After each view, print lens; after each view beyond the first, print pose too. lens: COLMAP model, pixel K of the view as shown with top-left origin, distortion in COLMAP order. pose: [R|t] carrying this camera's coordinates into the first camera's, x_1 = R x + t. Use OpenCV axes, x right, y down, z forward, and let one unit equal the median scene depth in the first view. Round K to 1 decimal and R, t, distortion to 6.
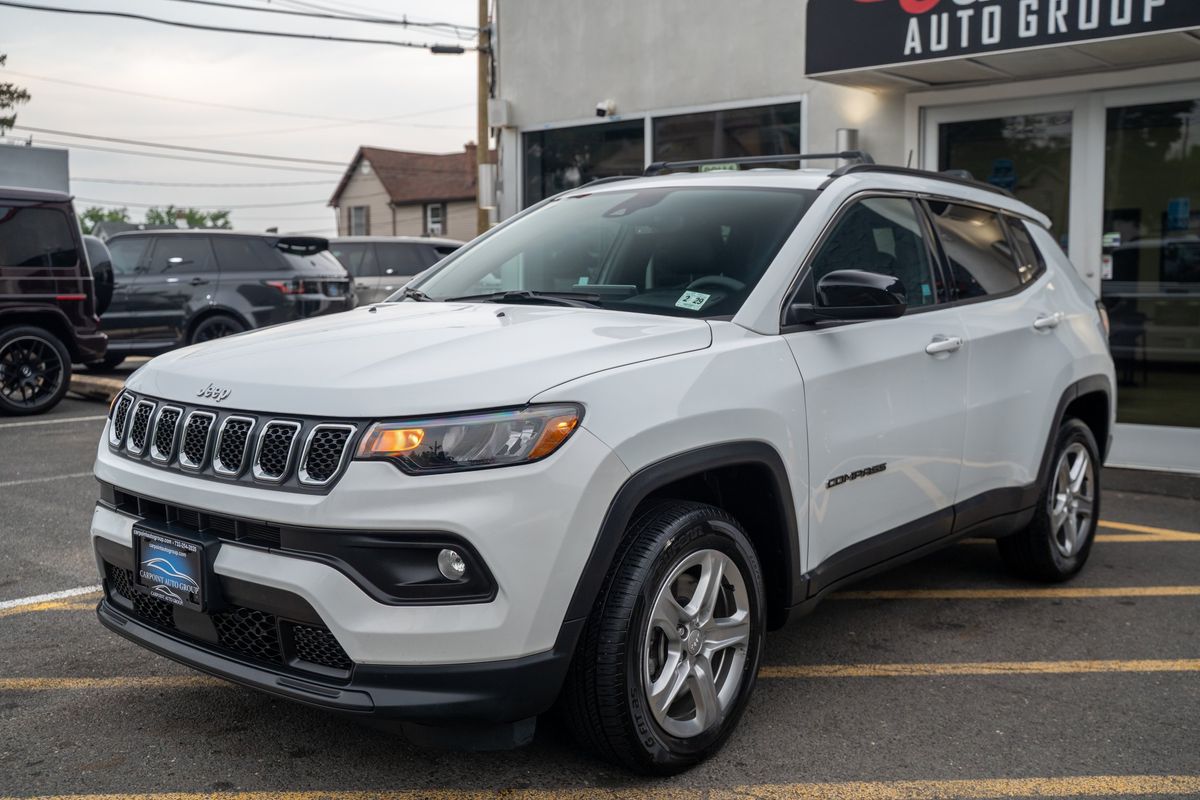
lens RADIAL K [[1244.8, 0, 602.2], [0, 1244.8, 395.5], [0, 0, 1]] dist [-0.038306, 0.104162]
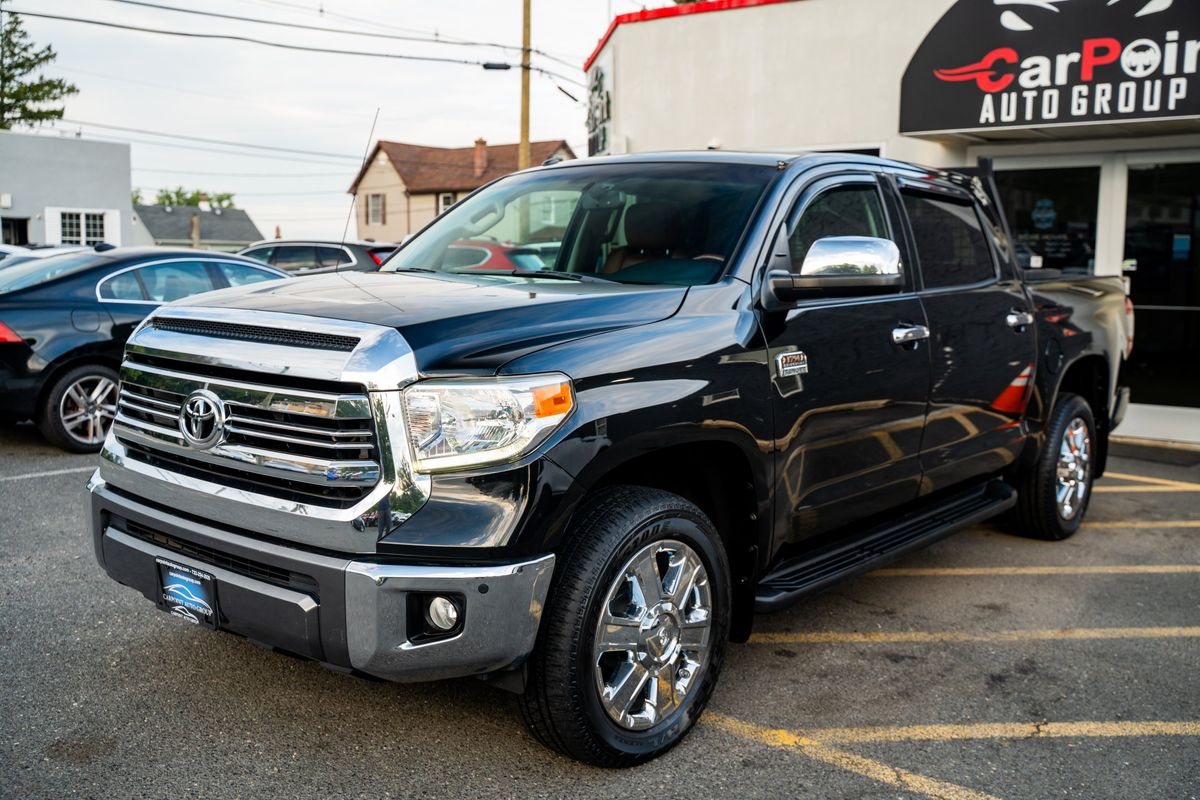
lens RADIAL K [[1154.3, 0, 596.7], [0, 1154.3, 393.3], [0, 0, 1]] dist [-0.078280, 0.123338]
pose [[0.999382, 0.009551, 0.033818, -0.215599], [-0.010379, 0.999649, 0.024395, -0.014220], [-0.033573, -0.024731, 0.999130, -0.218182]]
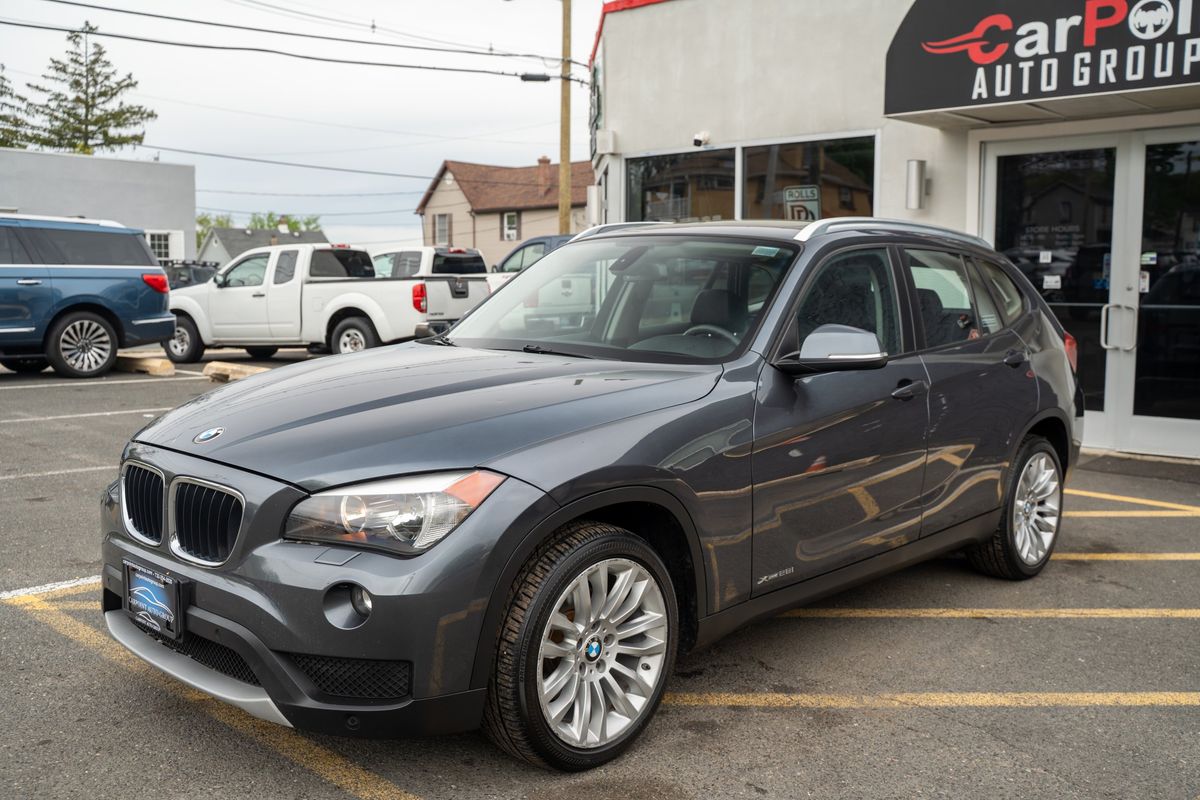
lens RADIAL K [[1135.3, 0, 597.4], [0, 1135.3, 398.7], [0, 0, 1]] dist [-0.071647, 0.103744]
pose [[0.998931, 0.011325, -0.044824, -0.062583], [-0.010778, 0.999865, 0.012422, -0.002089], [0.044959, -0.011925, 0.998918, -0.082181]]
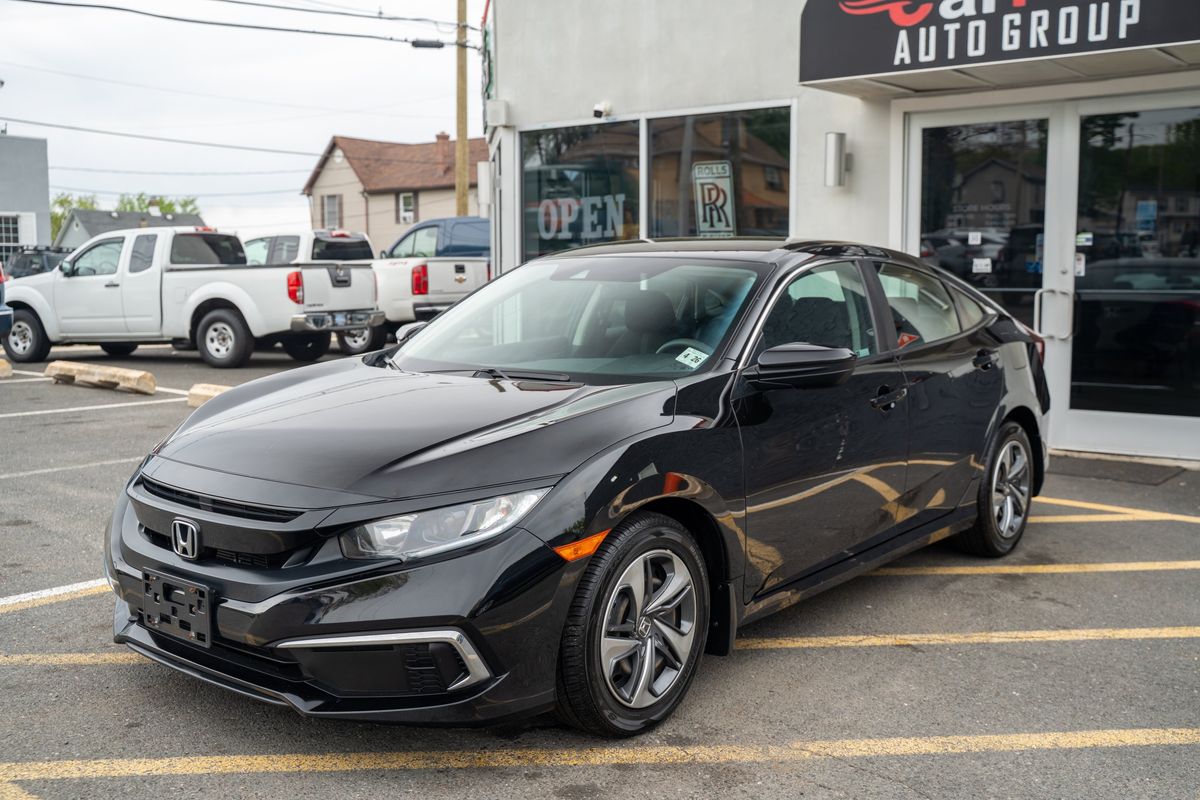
lens RADIAL K [[1216.5, 0, 603.2], [0, 1216.5, 401.4], [0, 0, 1]] dist [-0.047643, 0.102443]
pose [[0.999449, -0.002015, 0.033130, -0.043682], [0.001393, 0.999823, 0.018762, -0.006454], [-0.033162, -0.018706, 0.999275, -0.036808]]
